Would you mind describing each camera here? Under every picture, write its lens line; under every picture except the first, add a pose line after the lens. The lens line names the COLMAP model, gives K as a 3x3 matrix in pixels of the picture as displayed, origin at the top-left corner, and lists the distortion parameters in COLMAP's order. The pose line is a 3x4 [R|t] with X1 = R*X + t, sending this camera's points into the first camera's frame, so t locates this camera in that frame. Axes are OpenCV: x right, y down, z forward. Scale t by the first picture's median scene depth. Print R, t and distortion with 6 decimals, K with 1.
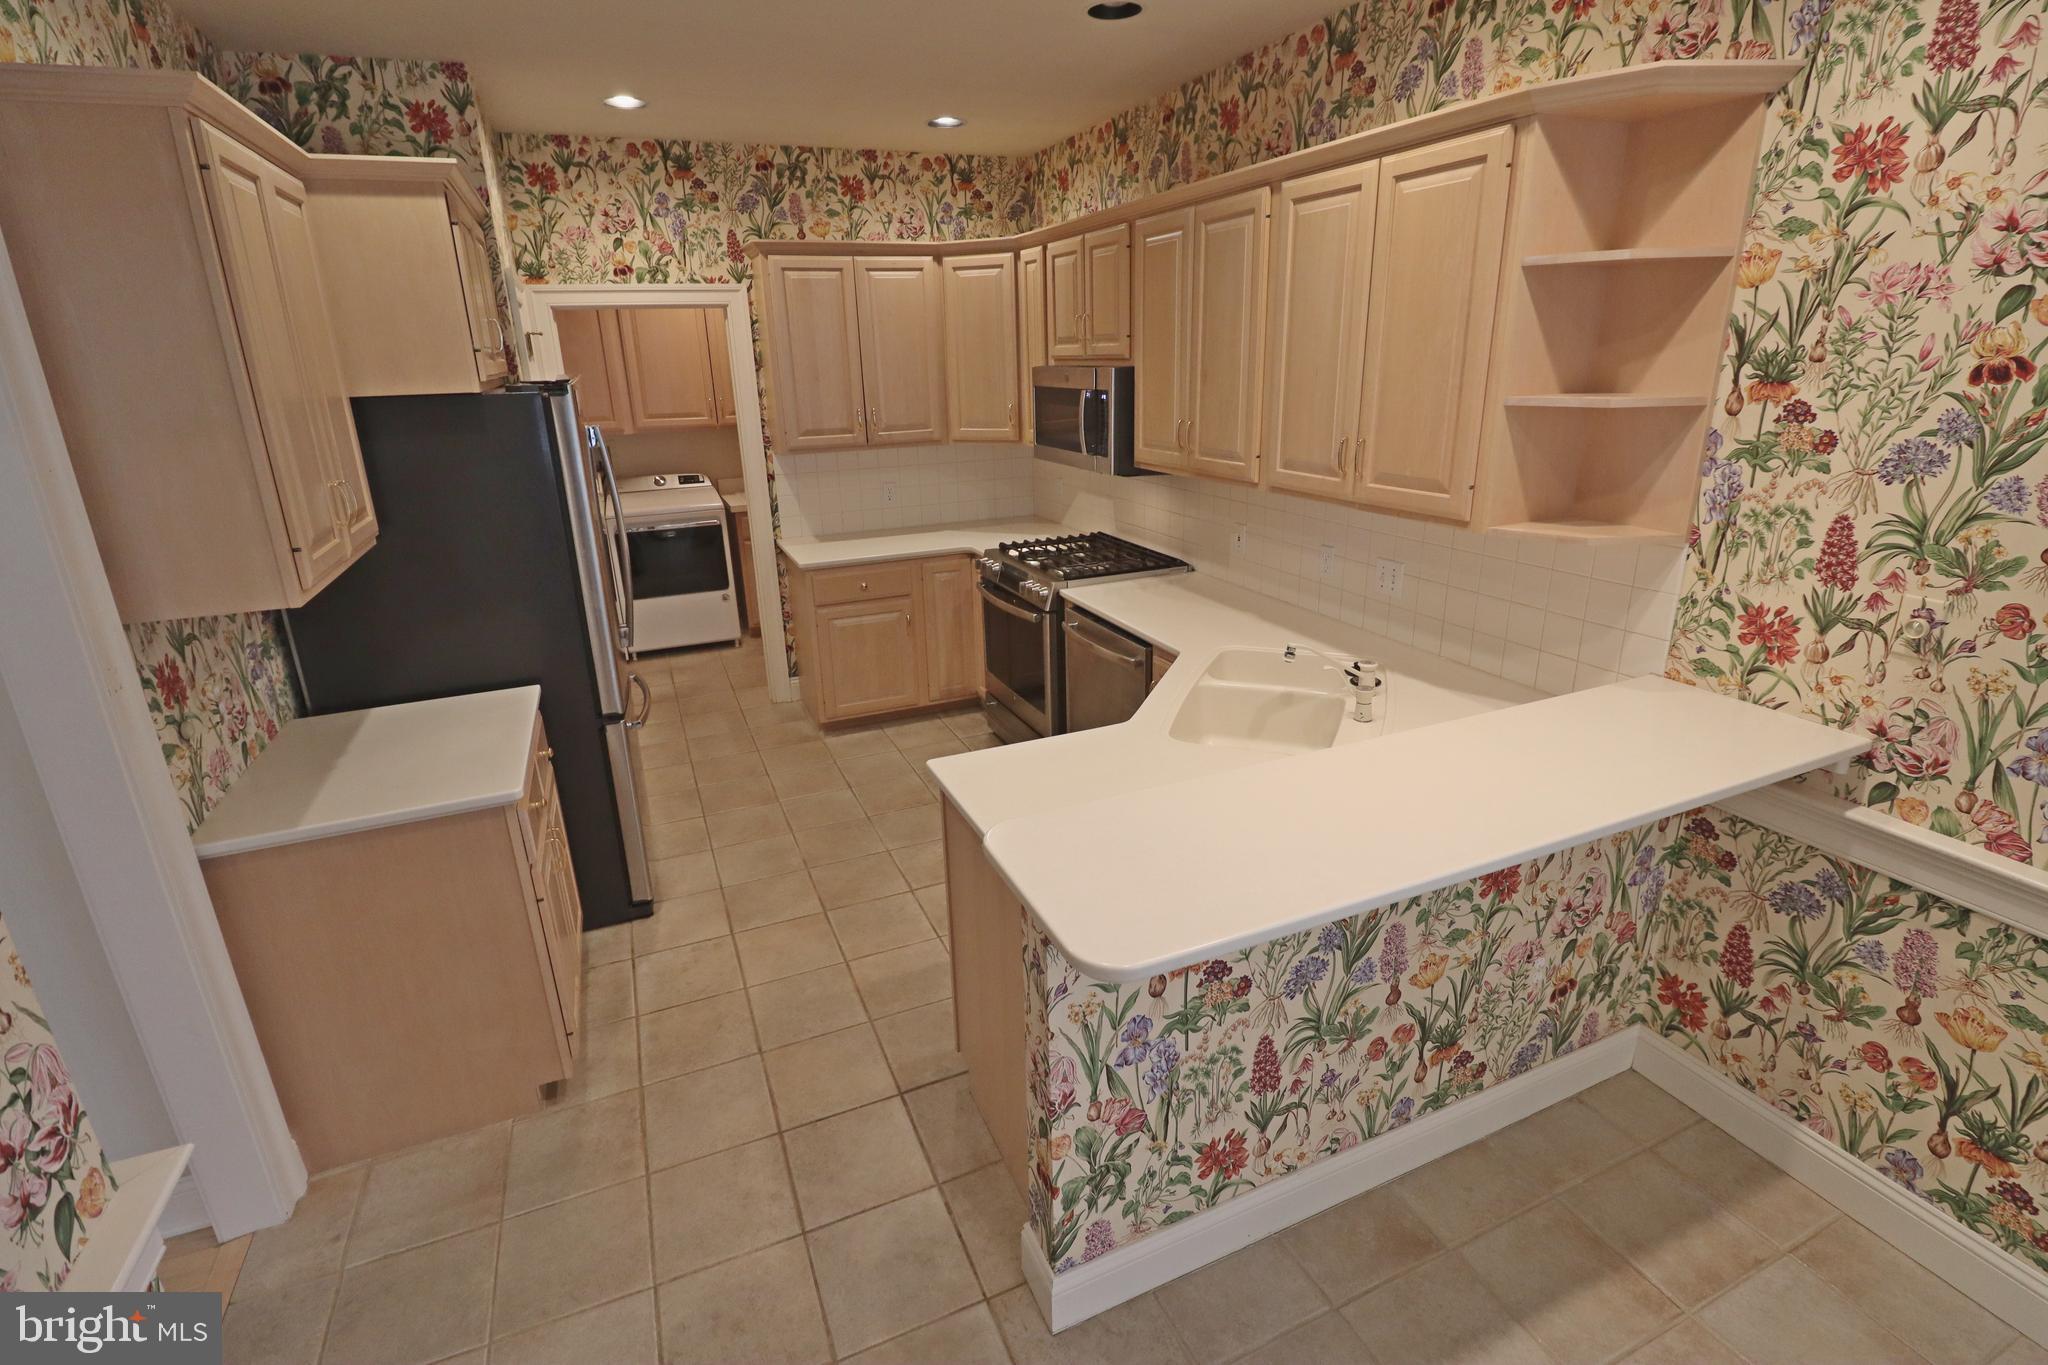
lens RADIAL K [[955.5, 0, 1028.4], [0, 955.5, 664.0], [0, 0, 1]] dist [0.001833, -0.012628]
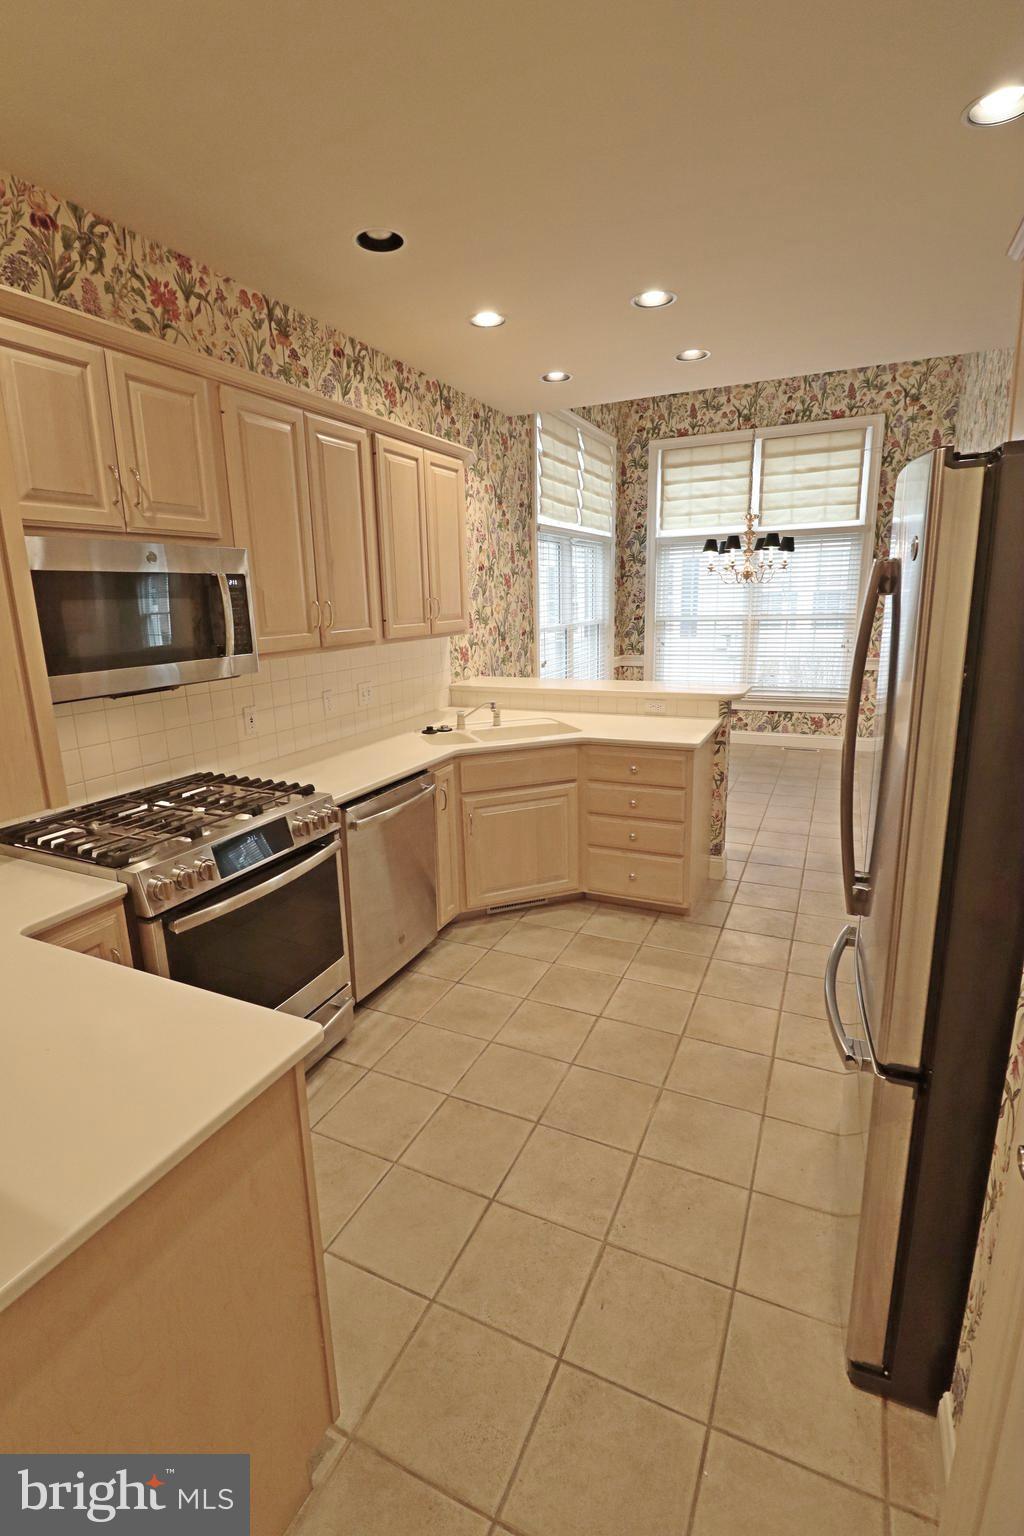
lens RADIAL K [[716.6, 0, 512.0], [0, 716.6, 768.0], [0, 0, 1]] dist [0.001833, -0.012628]
pose [[-0.666961, -0.130564, 0.733564, -0.952555], [0.277731, 0.870011, 0.407364, -0.561418], [-0.691396, 0.475429, -0.544002, 2.143607]]
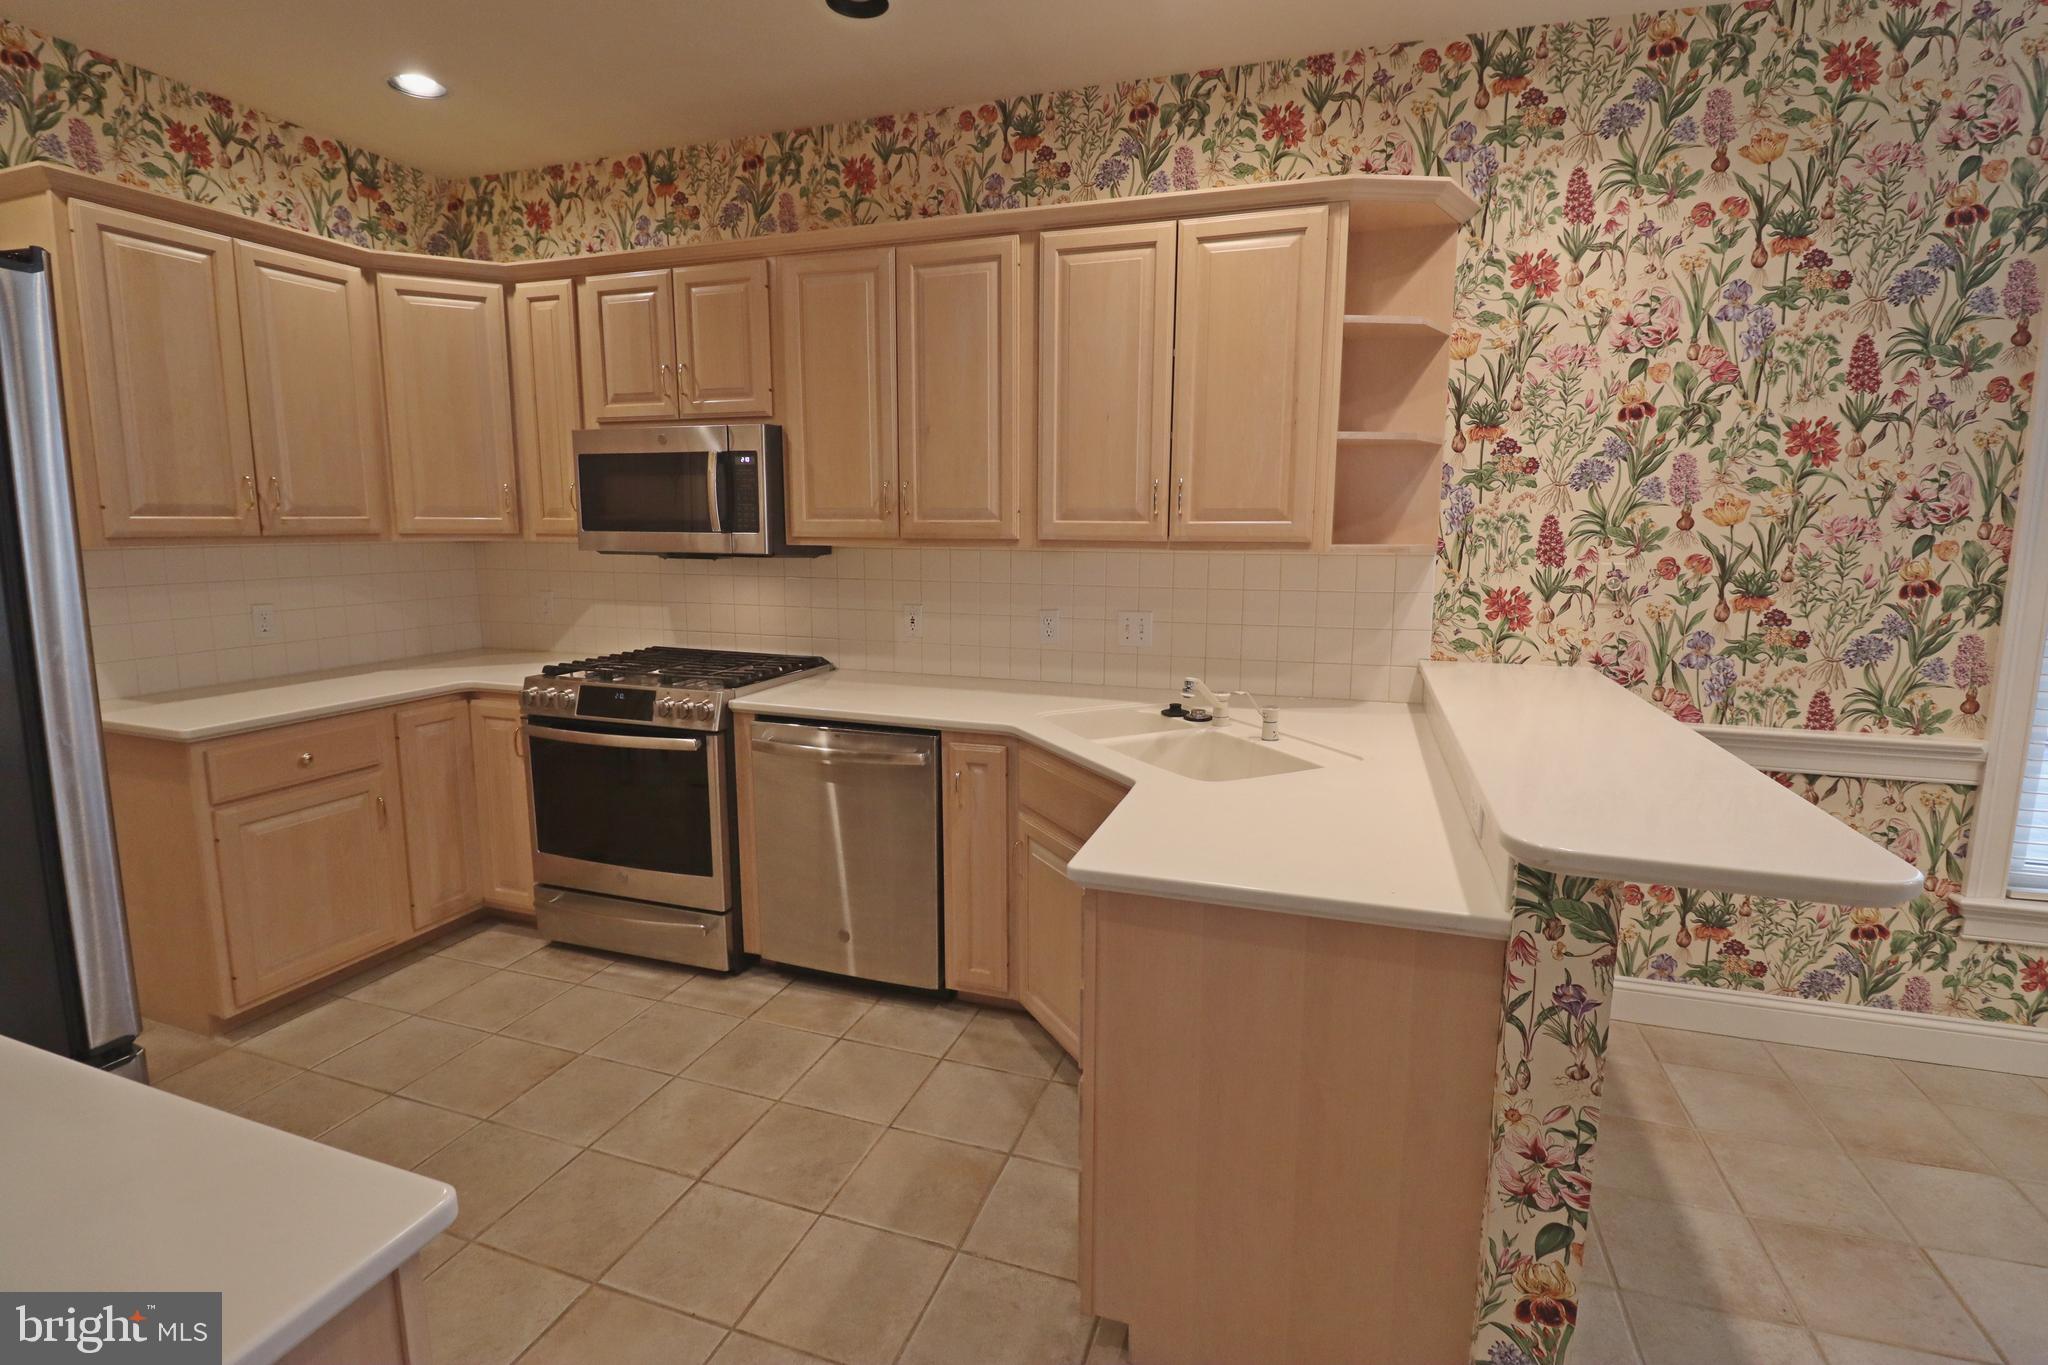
lens RADIAL K [[955.5, 0, 1028.4], [0, 955.5, 664.0], [0, 0, 1]] dist [0.001833, -0.012628]
pose [[0.669515, -0.077982, 0.738694, -0.638175], [0.211005, 0.973472, -0.088478, 0.018970], [-0.712198, 0.215105, 0.668209, 0.559548]]
